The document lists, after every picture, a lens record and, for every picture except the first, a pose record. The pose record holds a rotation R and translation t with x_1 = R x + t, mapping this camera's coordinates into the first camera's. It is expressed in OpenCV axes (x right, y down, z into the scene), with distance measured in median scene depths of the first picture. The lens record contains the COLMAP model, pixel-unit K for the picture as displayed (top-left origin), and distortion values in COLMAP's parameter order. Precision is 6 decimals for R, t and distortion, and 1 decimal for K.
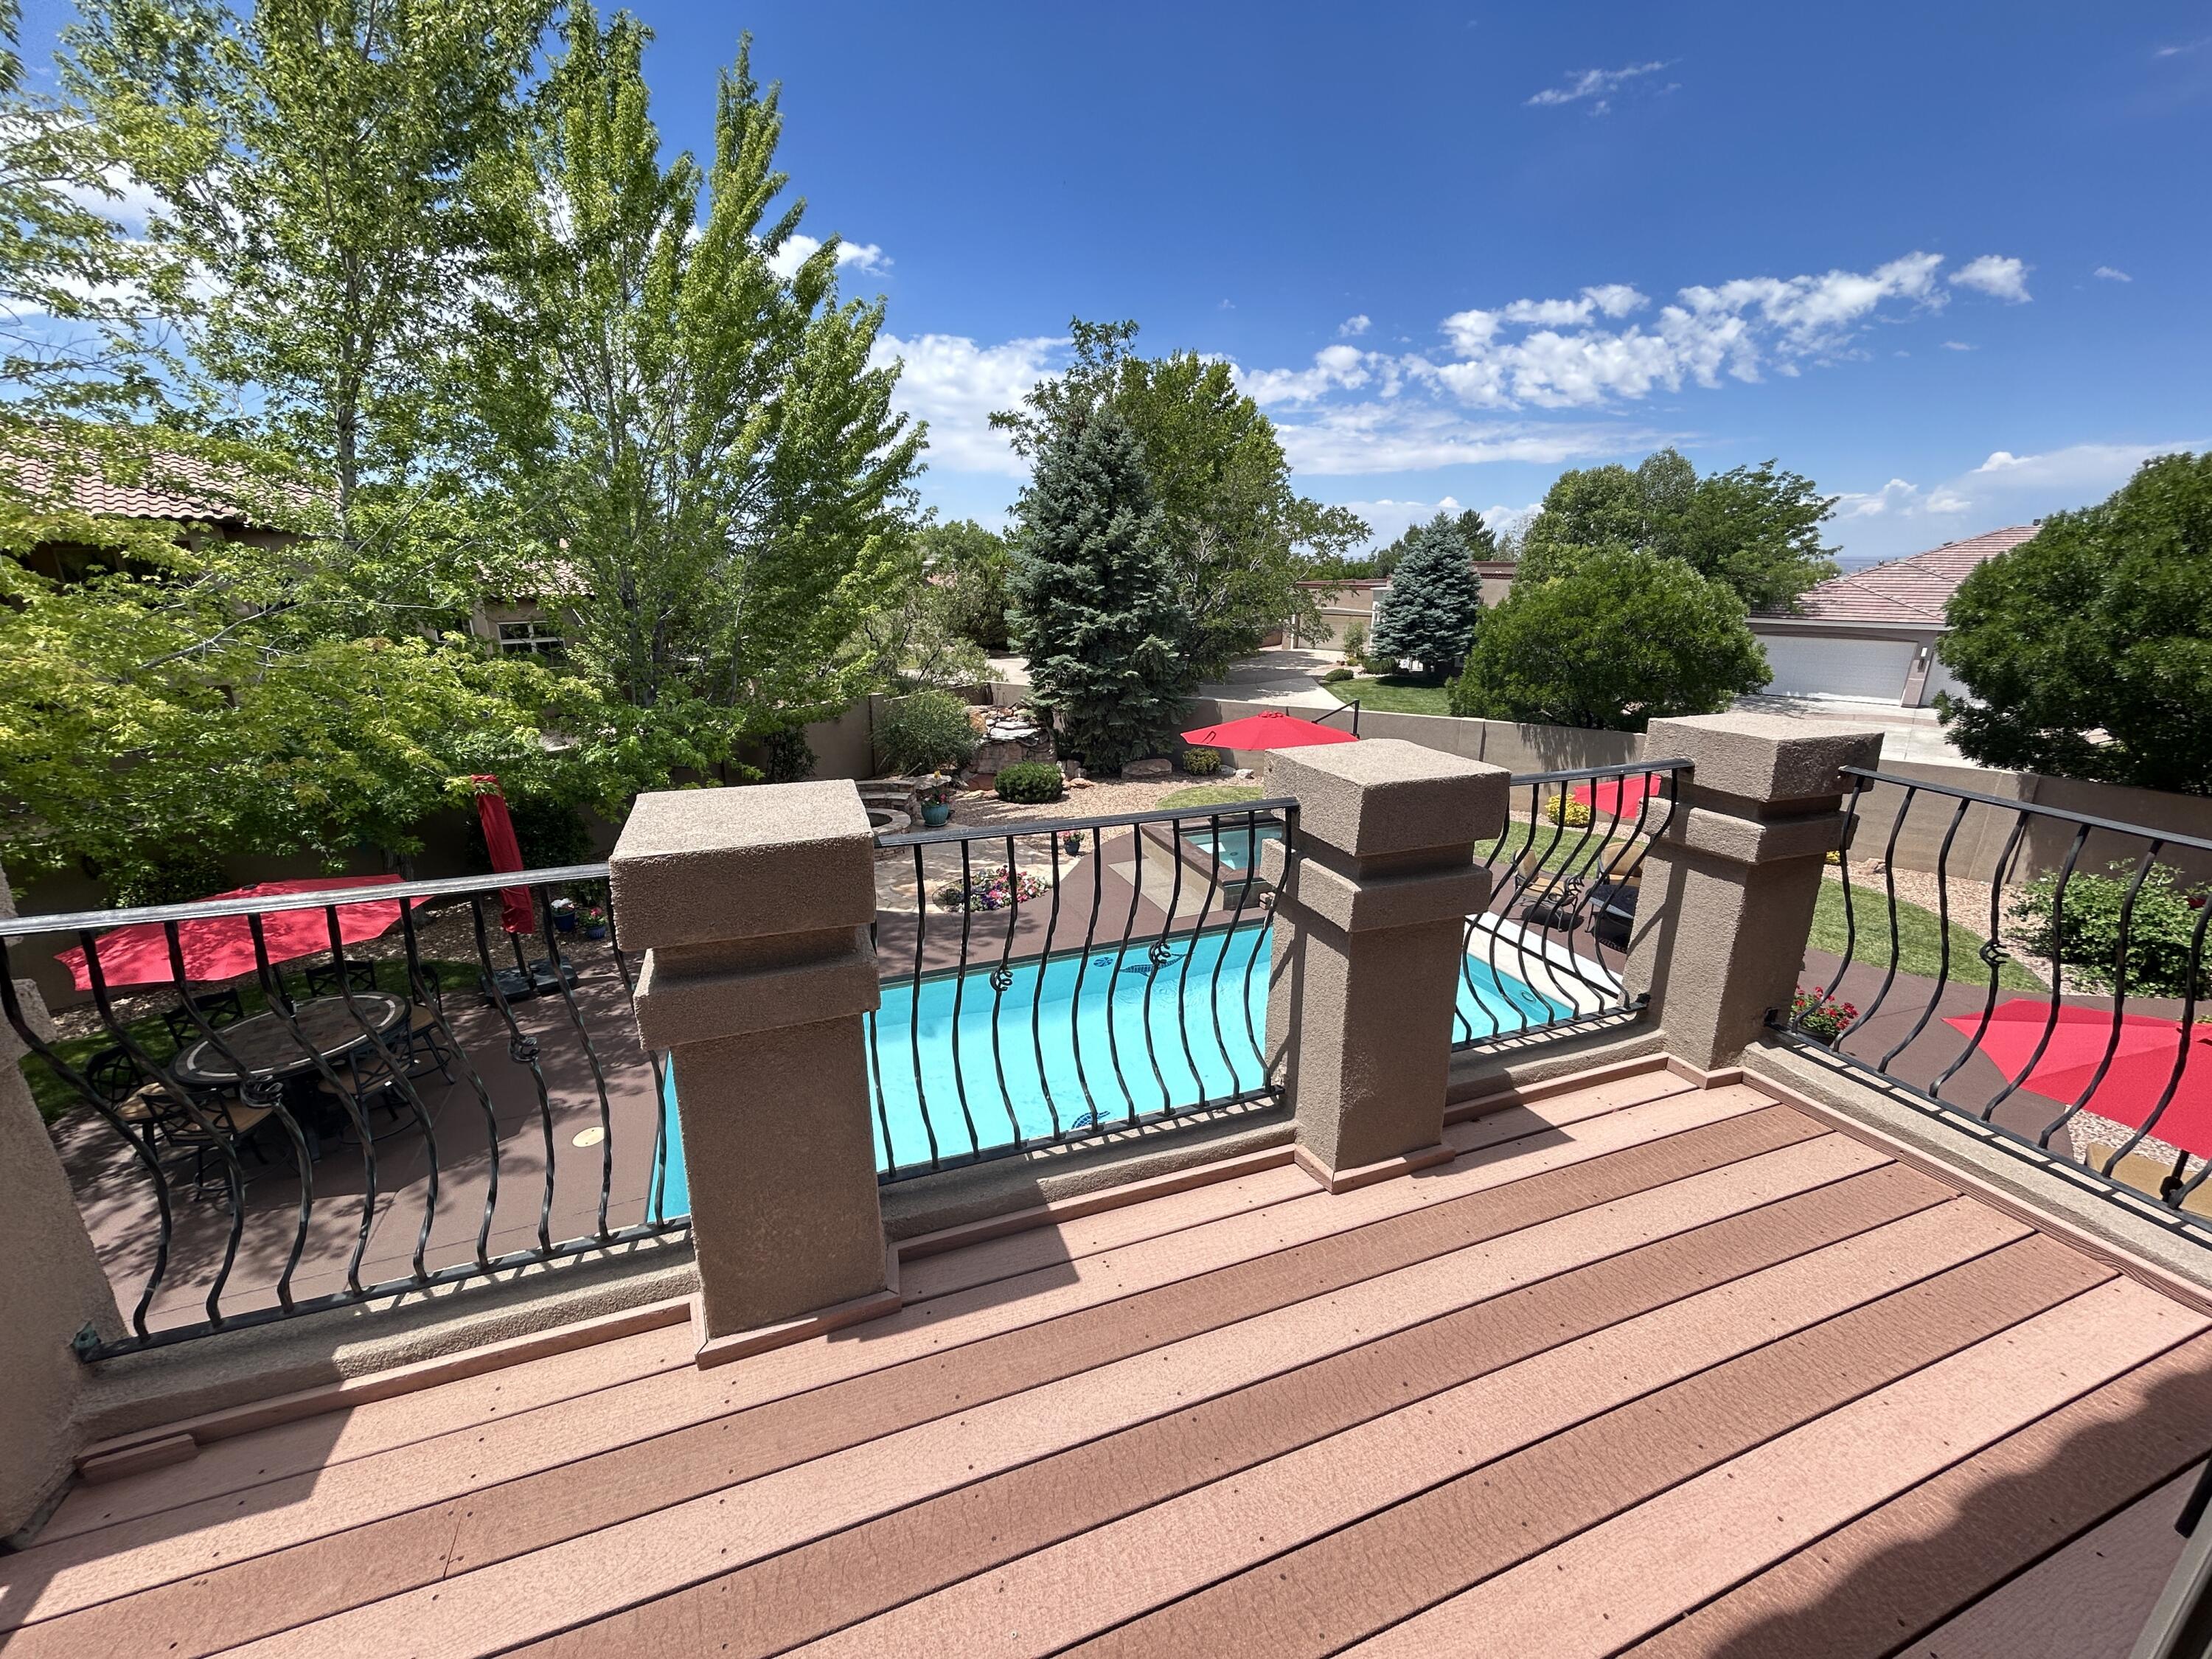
lens RADIAL K [[919.7, 0, 1106.0], [0, 919.7, 829.5], [0, 0, 1]] dist [0.012916, -0.000158]
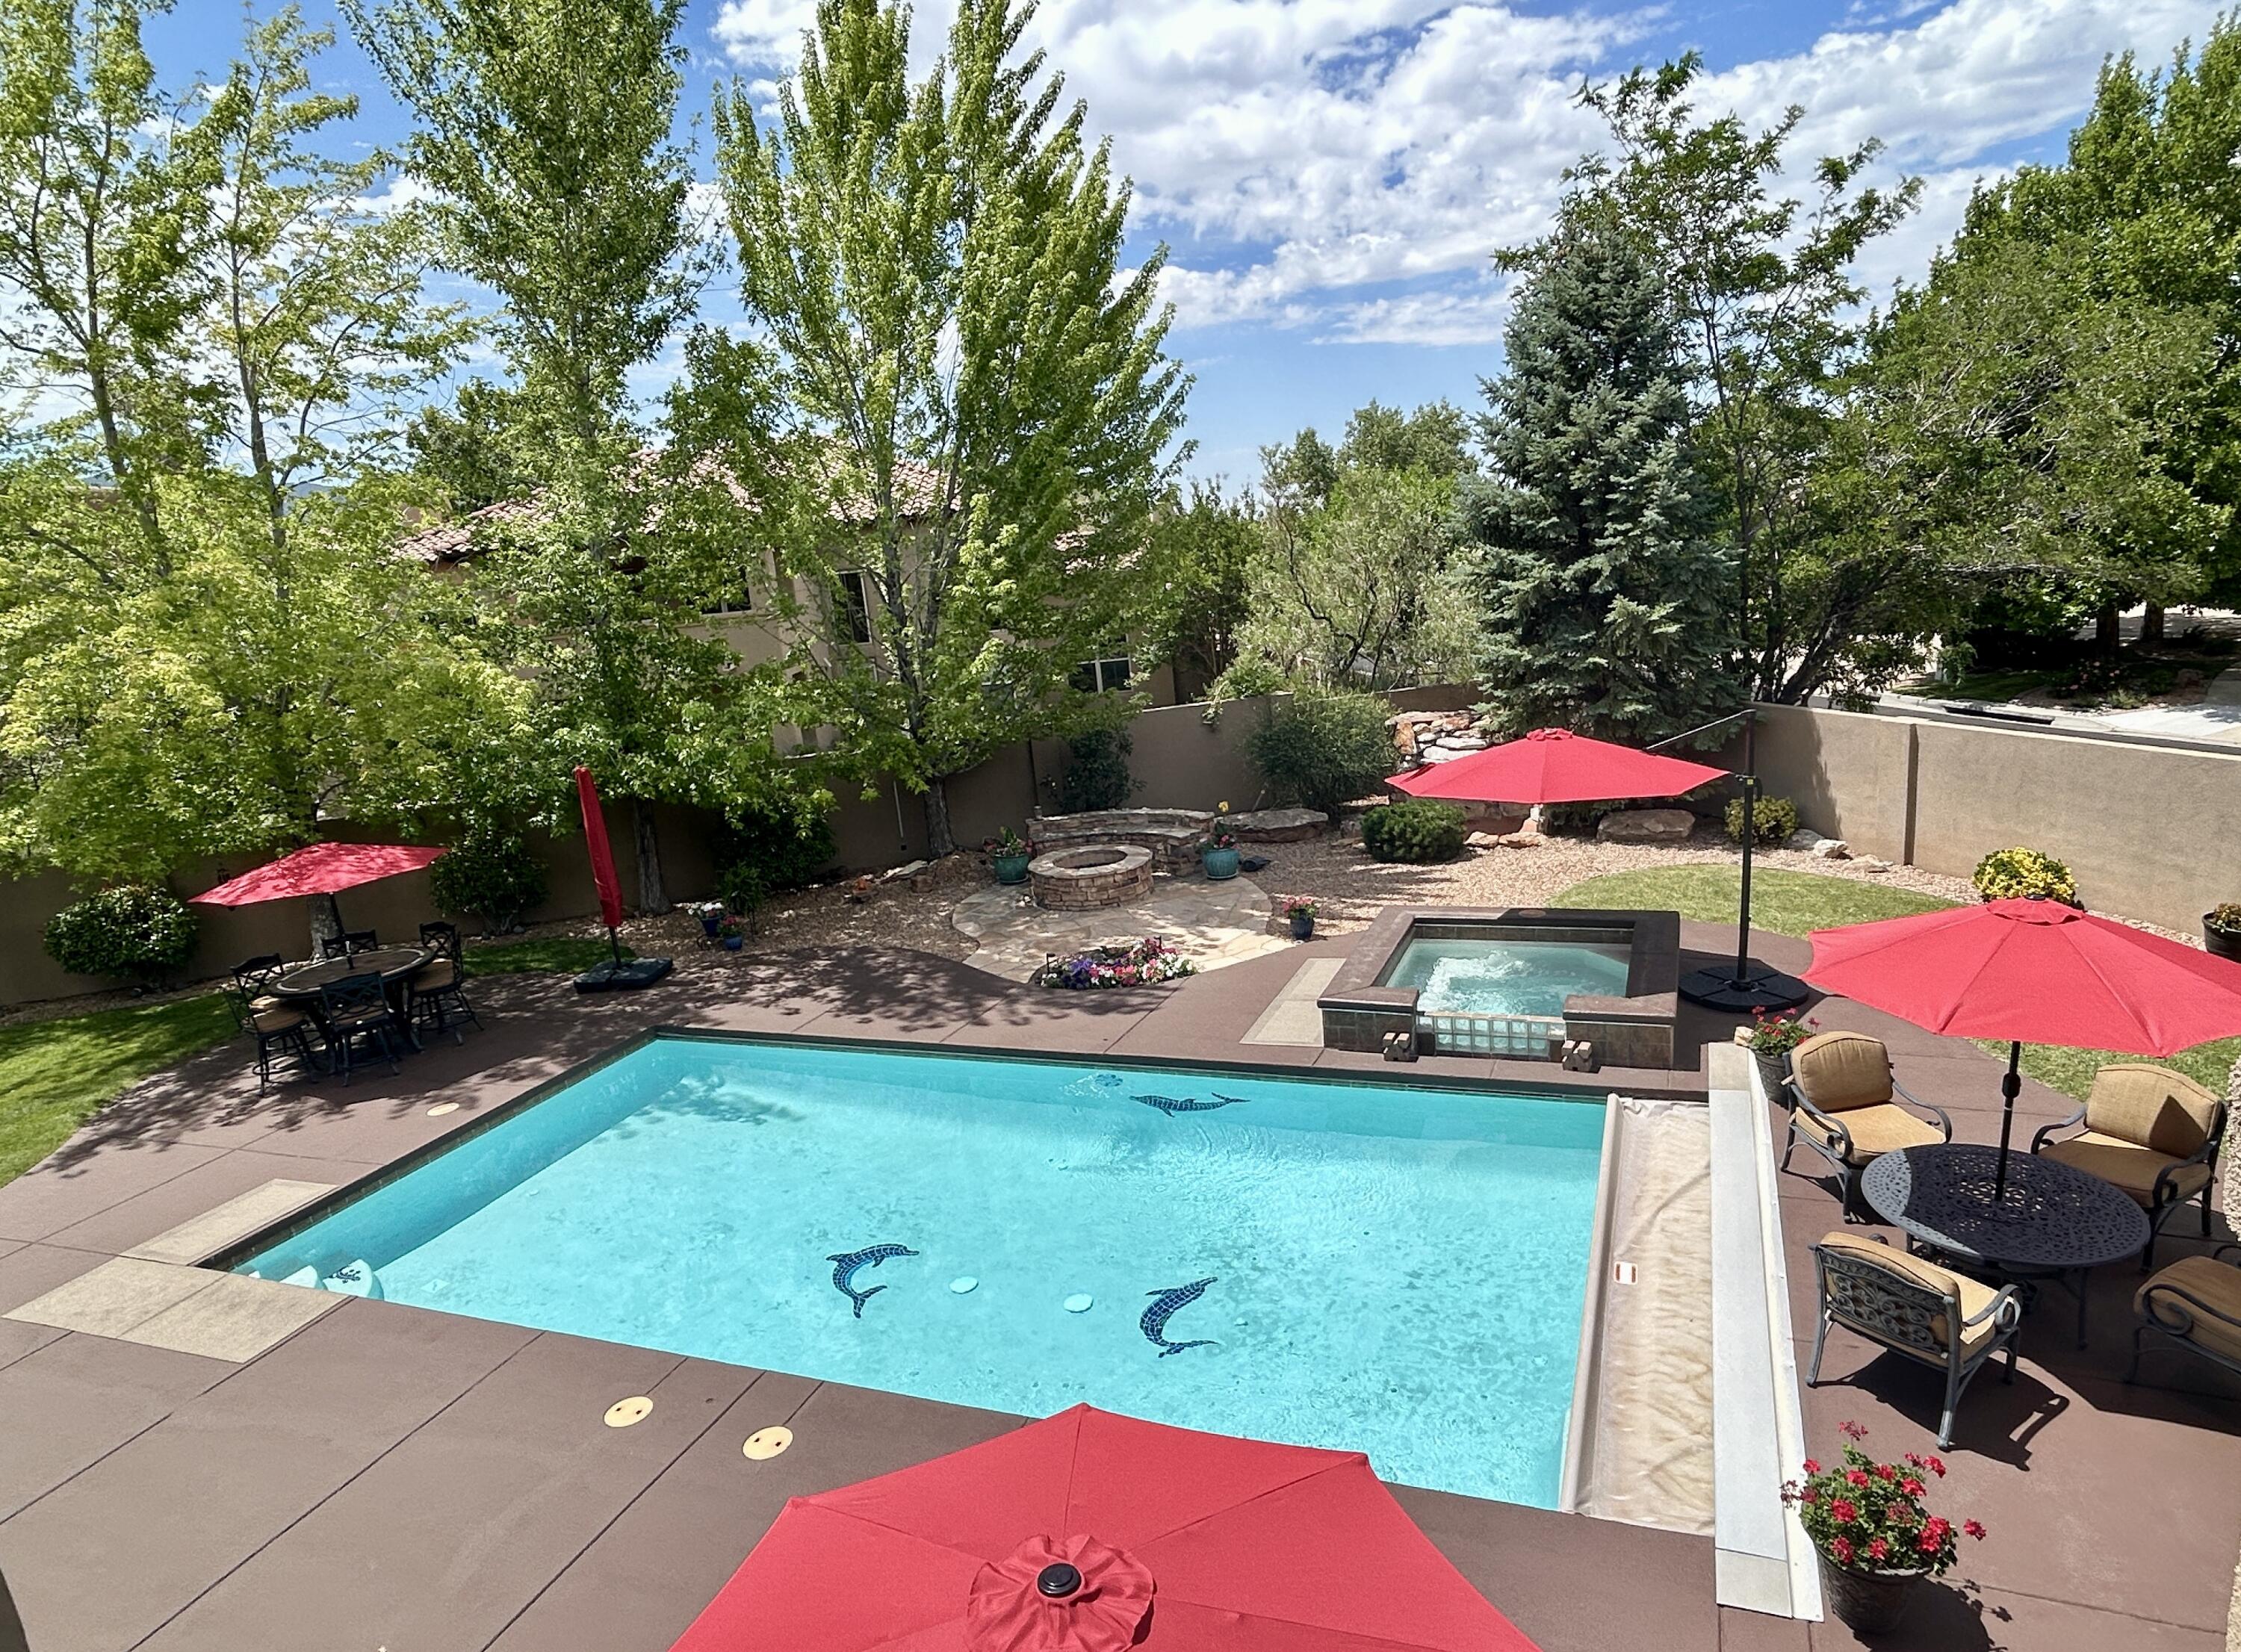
lens RADIAL K [[1401.0, 0, 1120.5], [0, 1401.0, 826.0], [0, 0, 1]] dist [0.001528, 0.000282]
pose [[0.711698, 0.073485, -0.698631, 0.445172], [-0.110281, 0.993870, -0.007804, -0.023811], [0.693775, 0.082599, 0.715439, 0.152929]]
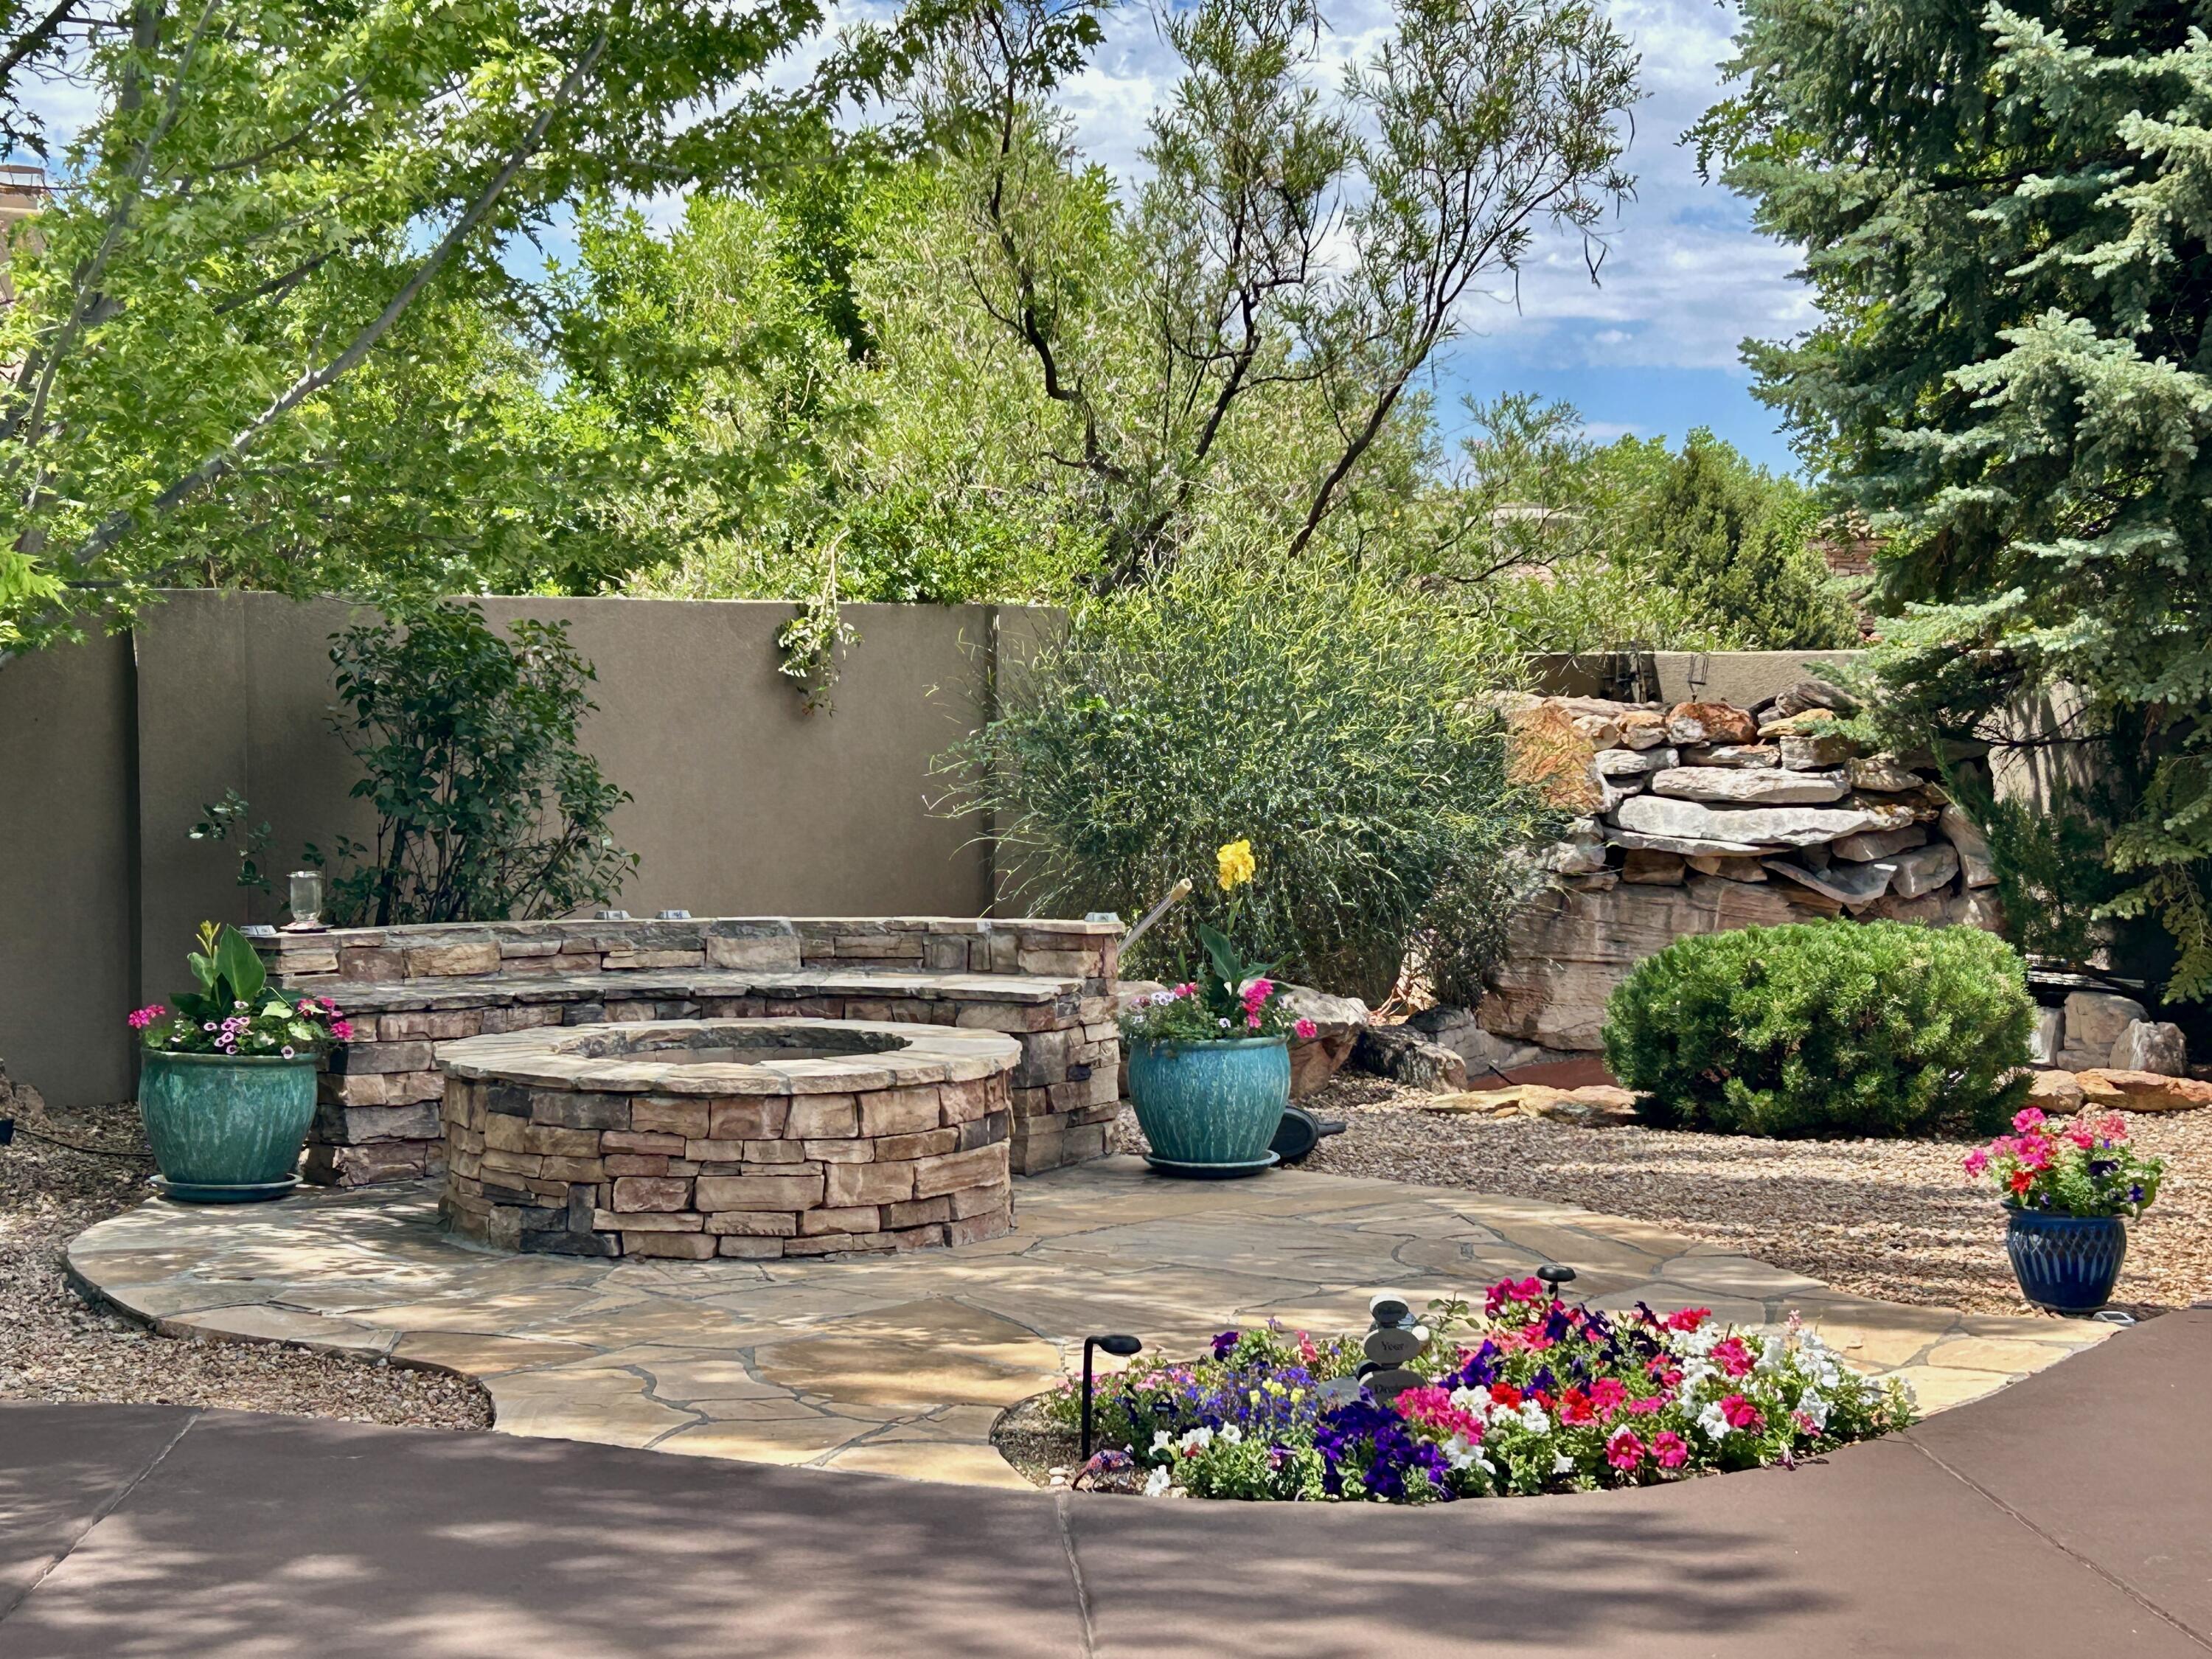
lens RADIAL K [[3650.4, 0, 1106.0], [0, 3650.4, 829.5], [0, 0, 1]] dist [0.330023, -1.133623]
pose [[0.953543, 0.009026, -0.301121, -0.005018], [-0.085536, 0.966526, -0.241889, 0.084598], [0.288858, 0.256408, 0.922397, 0.327790]]
